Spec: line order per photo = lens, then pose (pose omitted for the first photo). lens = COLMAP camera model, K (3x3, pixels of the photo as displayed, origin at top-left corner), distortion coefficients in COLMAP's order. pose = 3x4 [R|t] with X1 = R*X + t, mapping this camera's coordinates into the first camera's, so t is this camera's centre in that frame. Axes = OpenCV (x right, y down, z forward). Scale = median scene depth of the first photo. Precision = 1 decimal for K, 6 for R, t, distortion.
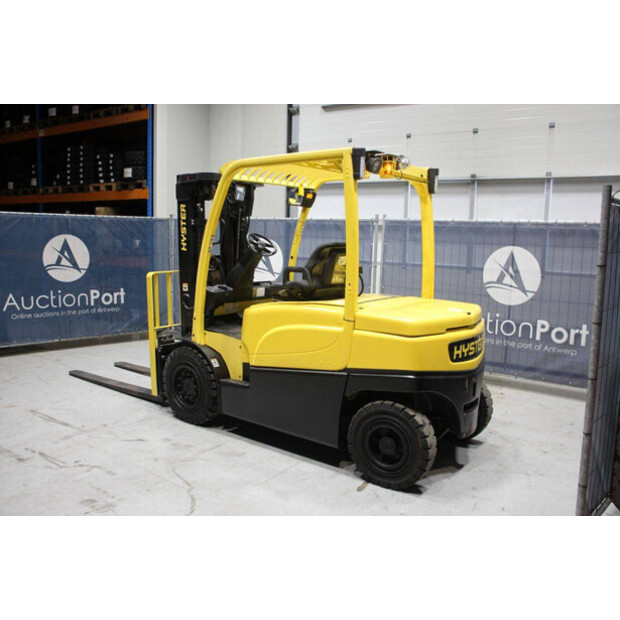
lens RADIAL K [[562.5, 0, 313.9], [0, 562.5, 314.9], [0, 0, 1]] dist [-0.073020, 0.000000]
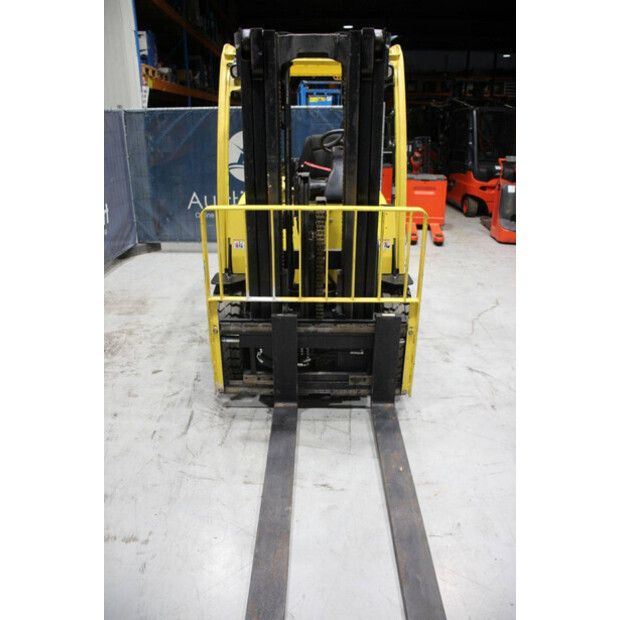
lens RADIAL K [[518.6, 0, 310.8], [0, 518.6, 305.5], [0, 0, 1]] dist [-0.160391, 0.153479]
pose [[-0.600638, -0.301399, 0.740535, -0.718089], [0.104040, 0.888884, 0.446162, -0.262194], [-0.792723, 0.345027, -0.502541, 1.539943]]
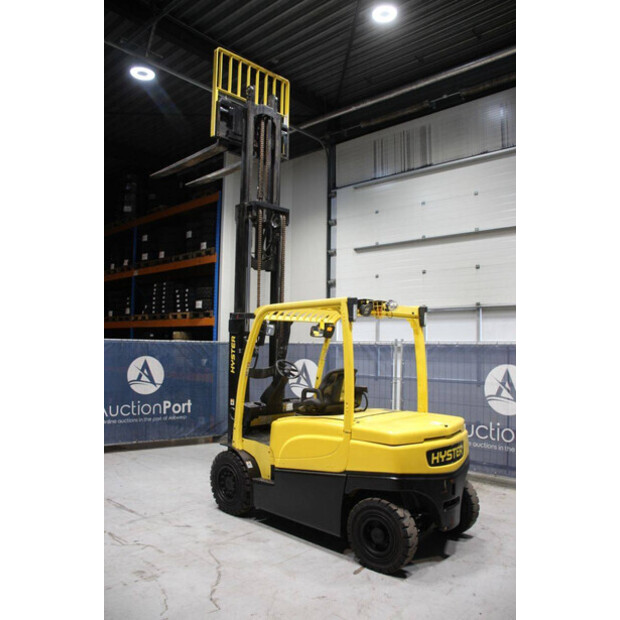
lens RADIAL K [[518.6, 0, 311.0], [0, 518.6, 311.4], [0, 0, 1]] dist [-0.160391, 0.153479]
pose [[0.991828, -0.021959, -0.125682, 0.109461], [-0.004392, 0.978617, -0.205642, -0.014374], [0.127510, 0.204514, 0.970523, -0.149336]]
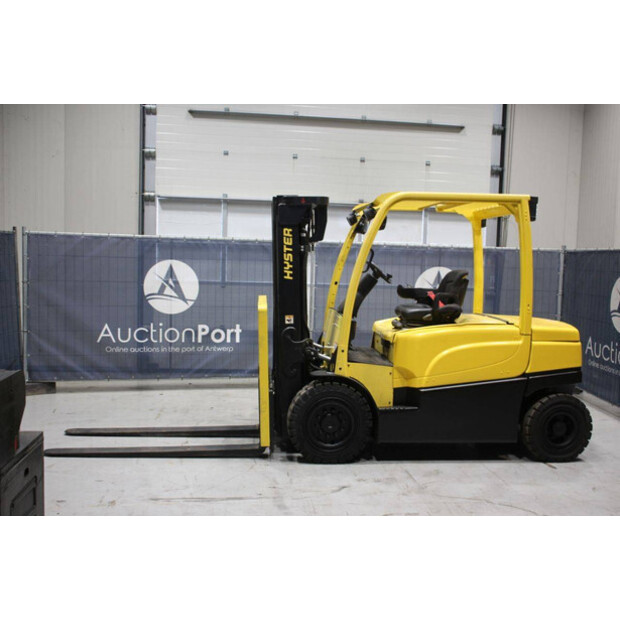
lens RADIAL K [[653.6, 0, 312.9], [0, 653.6, 308.8], [0, 0, 1]] dist [-0.042530, 0.000000]
pose [[0.735067, -0.058094, 0.675501, -1.020545], [0.085565, 0.996305, -0.007428, -0.061621], [-0.672573, 0.063259, 0.737322, 0.216682]]
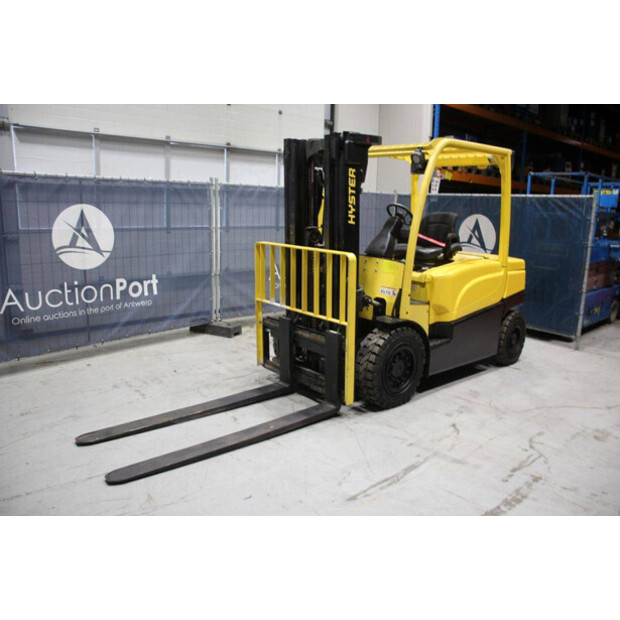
lens RADIAL K [[518.6, 0, 315.1], [0, 518.6, 310.1], [0, 0, 1]] dist [-0.160391, 0.153479]
pose [[0.200855, -0.211627, 0.956489, -1.117882], [0.114923, 0.974735, 0.191532, -0.158861], [-0.972857, 0.071453, 0.220101, 0.989100]]
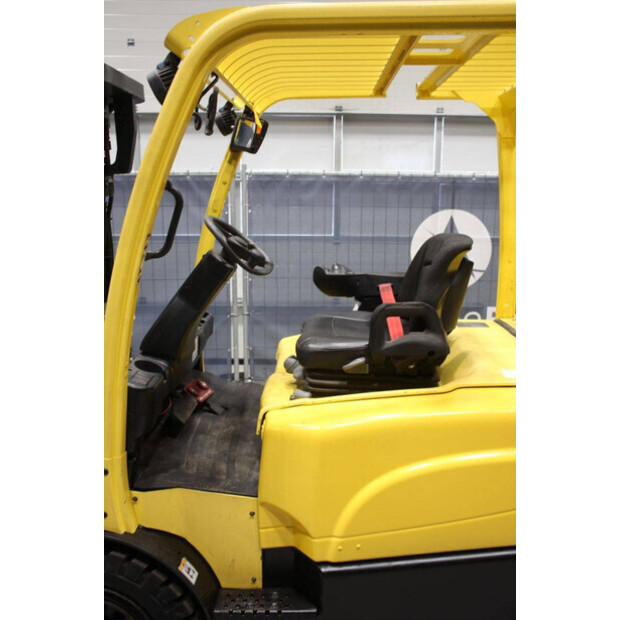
lens RADIAL K [[562.5, 0, 312.3], [0, 562.5, 314.6], [0, 0, 1]] dist [-0.073020, 0.000000]
pose [[0.808166, -0.151217, 0.569212, -0.297457], [0.096954, 0.987450, 0.124671, -0.125017], [-0.580920, -0.045568, 0.812684, 0.661909]]
